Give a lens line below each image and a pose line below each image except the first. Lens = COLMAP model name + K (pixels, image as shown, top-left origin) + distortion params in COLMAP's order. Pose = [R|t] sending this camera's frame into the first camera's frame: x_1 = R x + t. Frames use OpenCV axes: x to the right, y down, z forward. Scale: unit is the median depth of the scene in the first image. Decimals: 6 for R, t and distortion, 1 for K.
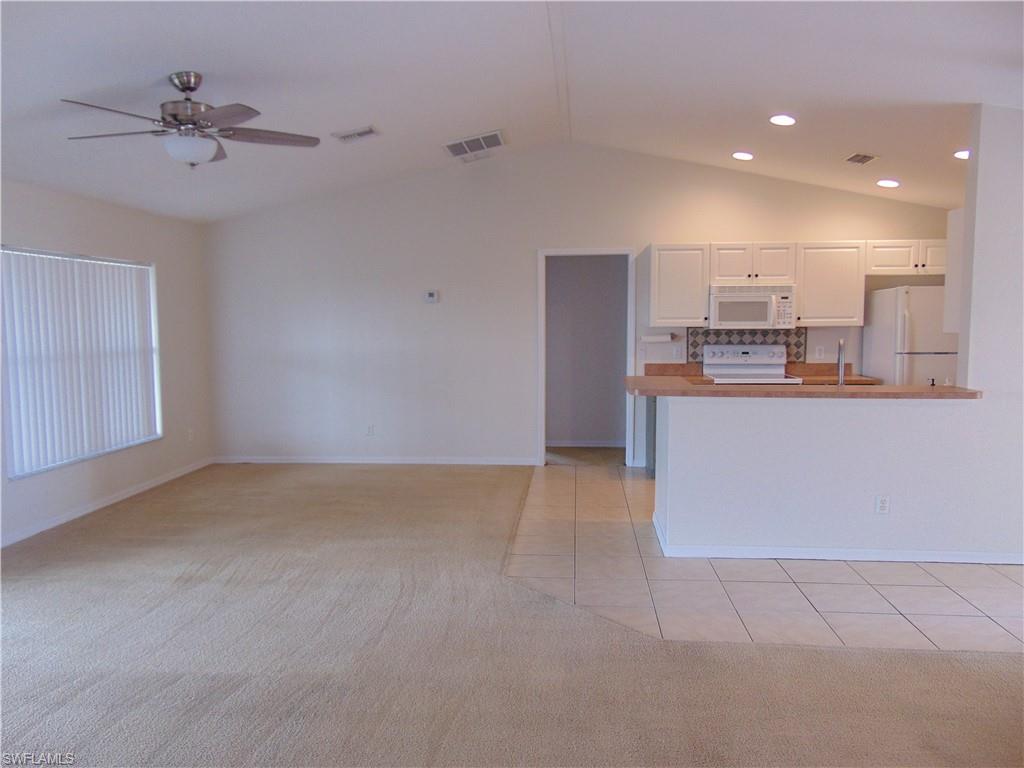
lens RADIAL K [[754.2, 0, 512.0], [0, 754.2, 384.0], [0, 0, 1]] dist [-0.026369, 0.054668]
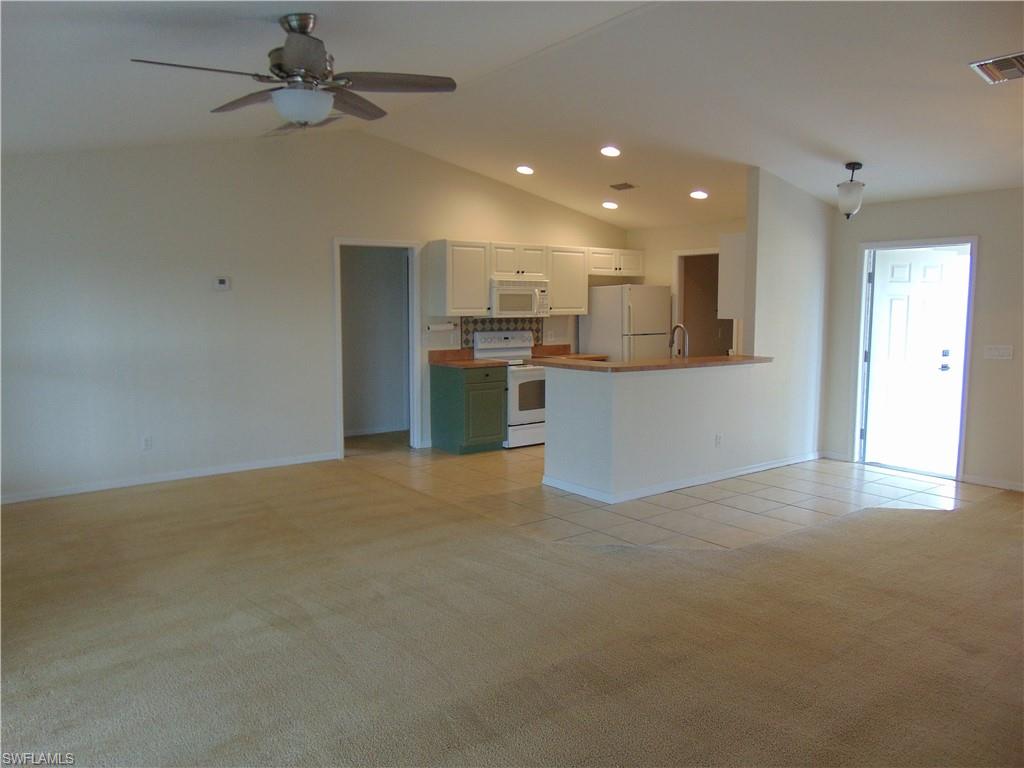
lens RADIAL K [[754.2, 0, 512.0], [0, 754.2, 384.0], [0, 0, 1]] dist [-0.026369, 0.054668]
pose [[0.751287, -0.064762, 0.656790, -0.465908], [0.055600, 0.997847, 0.034792, -0.011050], [-0.657629, 0.010379, 0.753270, 0.120647]]
